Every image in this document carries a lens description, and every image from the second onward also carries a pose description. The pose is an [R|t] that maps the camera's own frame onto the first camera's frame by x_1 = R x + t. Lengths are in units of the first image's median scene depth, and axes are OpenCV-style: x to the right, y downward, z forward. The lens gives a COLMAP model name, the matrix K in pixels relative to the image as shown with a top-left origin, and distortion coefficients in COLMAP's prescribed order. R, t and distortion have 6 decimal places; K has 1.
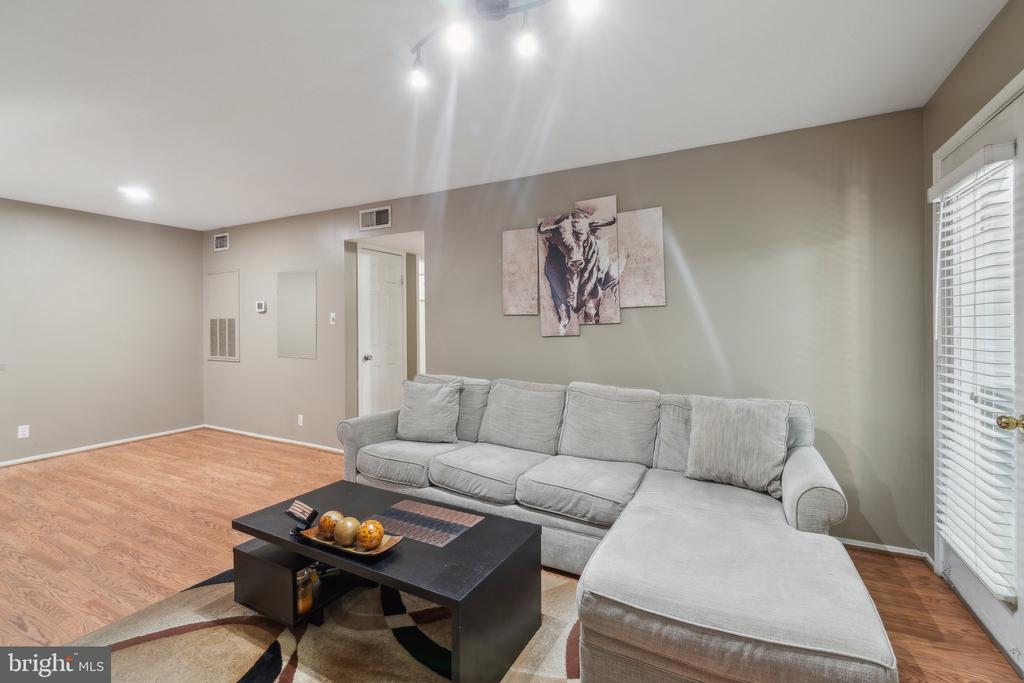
lens RADIAL K [[455.5, 0, 511.3], [0, 455.5, 332.7], [0, 0, 1]] dist [-0.000721, -0.000240]
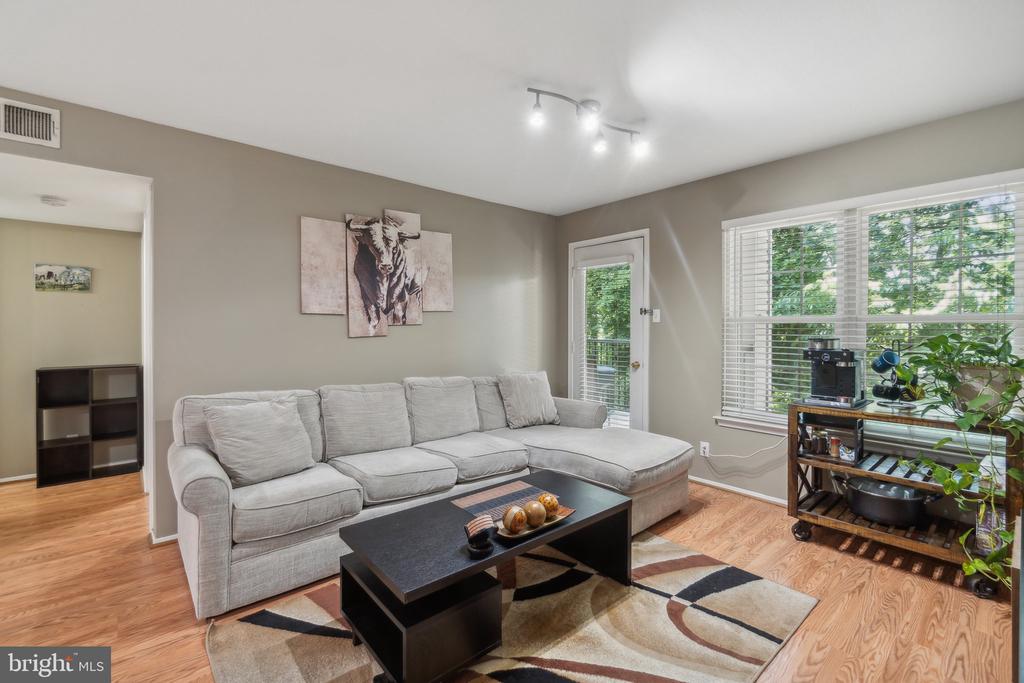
lens RADIAL K [[464.5, 0, 504.6], [0, 464.5, 336.0], [0, 0, 1]] dist [-0.000665, -0.000204]
pose [[0.353958, -0.010971, 0.935197, -0.776040], [0.014620, 0.999874, 0.006197, 0.004076], [-0.935147, 0.011479, 0.354073, 0.367557]]
